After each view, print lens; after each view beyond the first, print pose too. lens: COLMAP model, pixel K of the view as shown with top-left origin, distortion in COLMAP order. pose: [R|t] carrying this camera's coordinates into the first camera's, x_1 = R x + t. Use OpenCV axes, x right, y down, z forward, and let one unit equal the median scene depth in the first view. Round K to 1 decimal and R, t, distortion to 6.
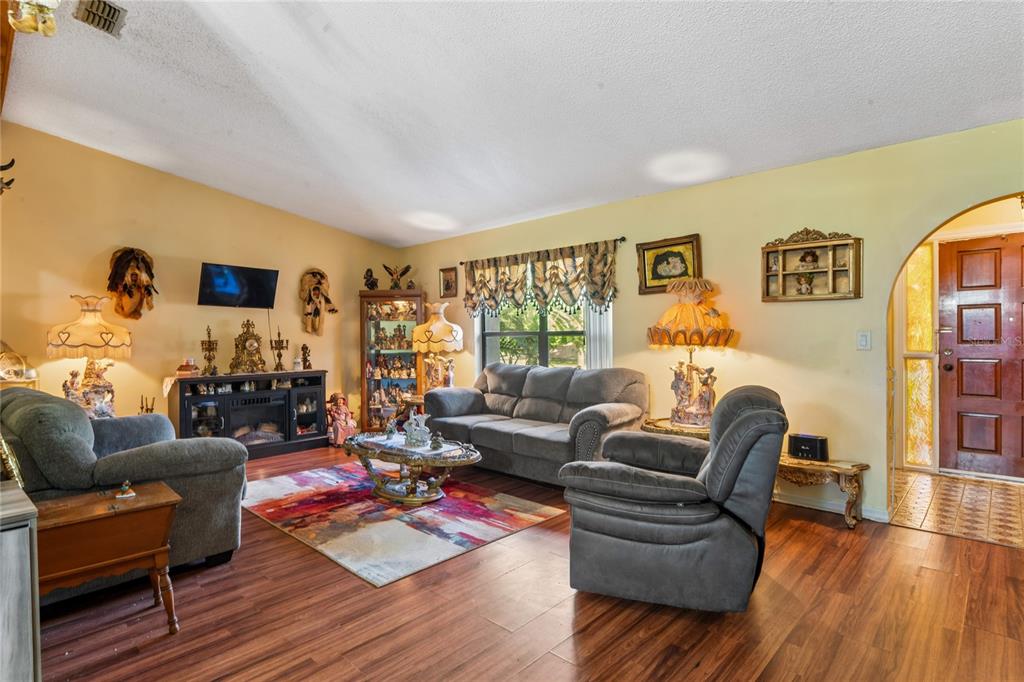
lens RADIAL K [[528.5, 0, 494.2], [0, 528.5, 341.2], [0, 0, 1]] dist [-0.004777, -0.000241]
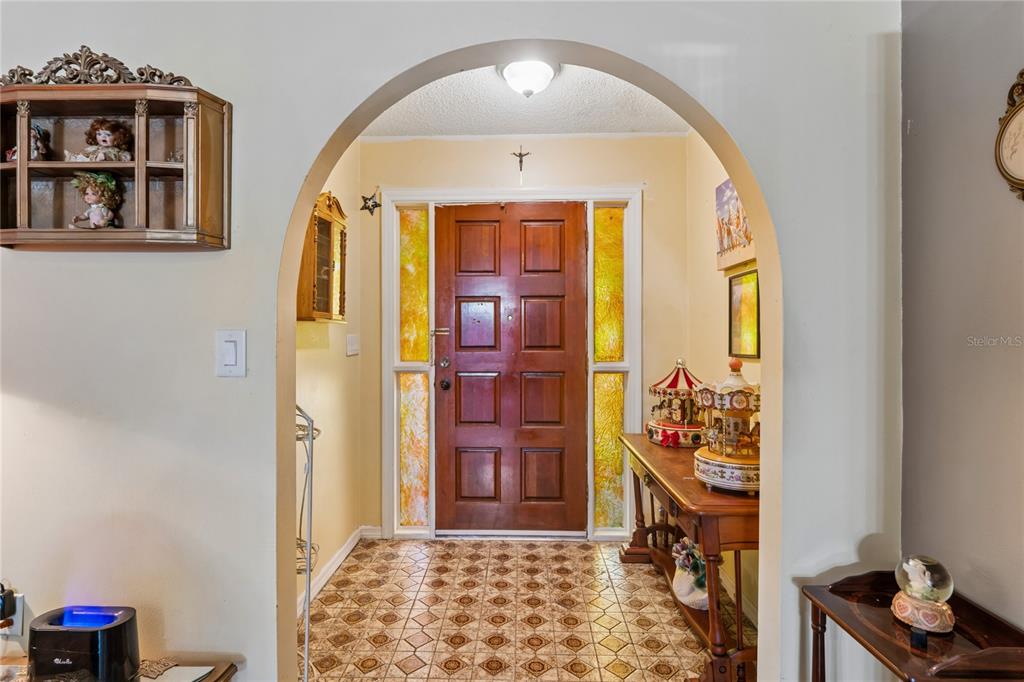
lens RADIAL K [[528.5, 0, 511.2], [0, 528.5, 333.5], [0, 0, 1]] dist [-0.004777, -0.000241]
pose [[0.727200, 0.008083, 0.686378, 0.439807], [-0.001641, 0.999948, -0.010037, -0.011523], [-0.686423, 0.006172, 0.727176, 0.424919]]
